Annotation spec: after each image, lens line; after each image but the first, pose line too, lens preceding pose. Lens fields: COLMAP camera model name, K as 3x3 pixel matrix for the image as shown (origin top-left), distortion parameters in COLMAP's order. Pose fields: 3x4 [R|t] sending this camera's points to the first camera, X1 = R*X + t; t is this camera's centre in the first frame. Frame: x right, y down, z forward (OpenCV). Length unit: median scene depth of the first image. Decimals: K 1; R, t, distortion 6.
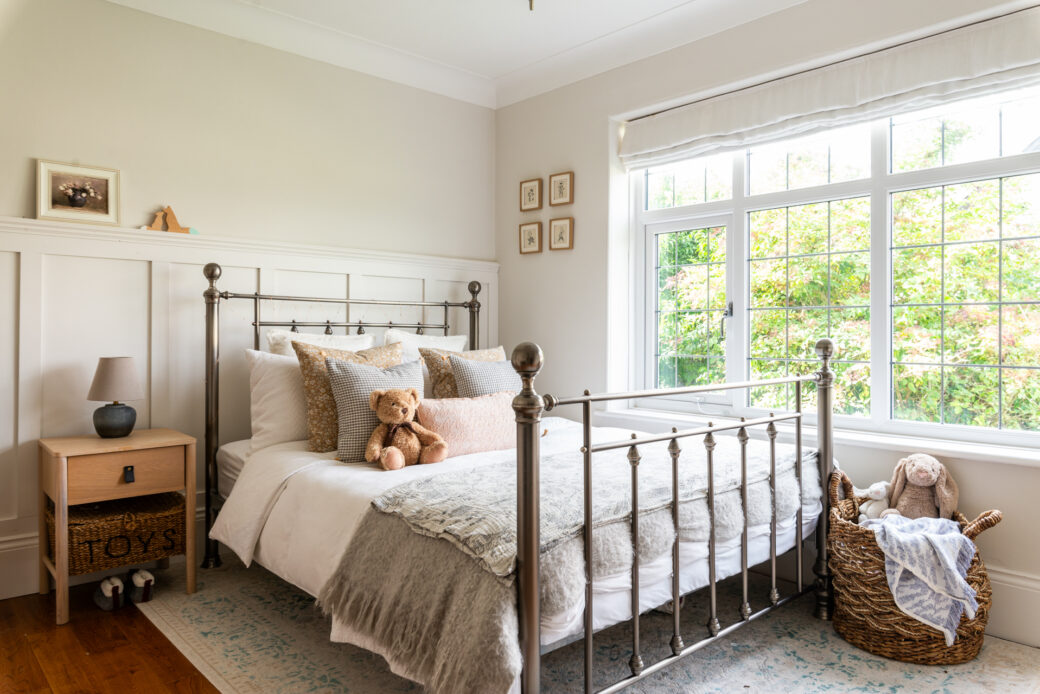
lens RADIAL K [[716.0, 0, 519.6], [0, 716.0, 339.9], [0, 0, 1]] dist [-0.012302, -0.006041]
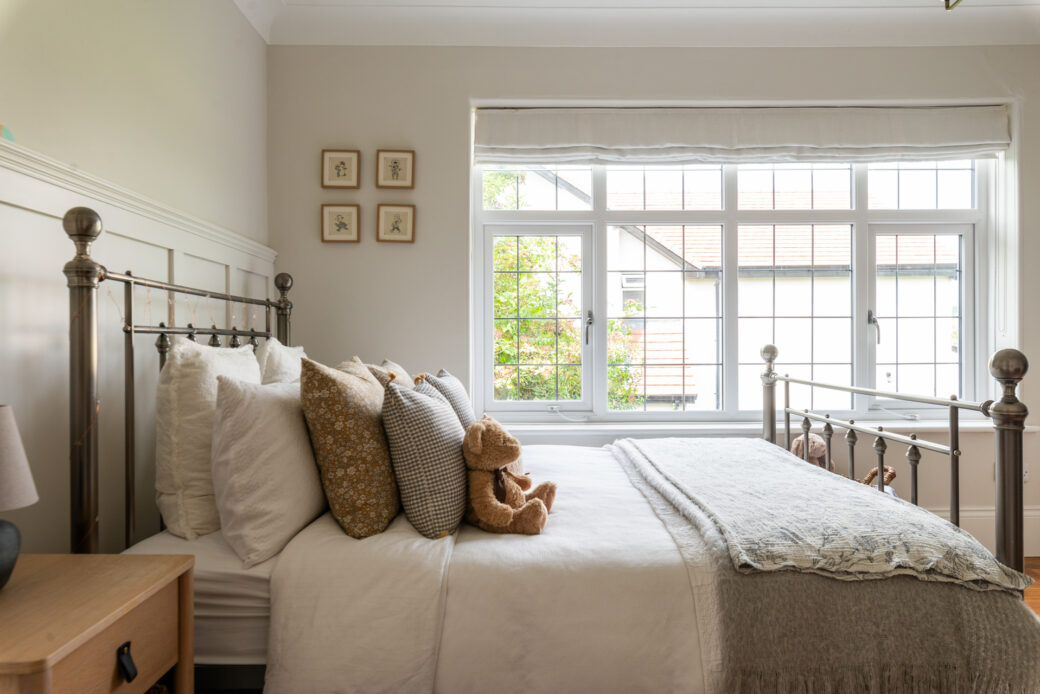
lens RADIAL K [[716.0, 0, 520.4], [0, 716.0, 346.5], [0, 0, 1]] dist [-0.012302, -0.006041]
pose [[0.663040, -0.012410, 0.748481, -0.579028], [0.014604, 0.999887, 0.003641, -0.006864], [-0.748441, 0.008517, 0.663147, 0.418009]]
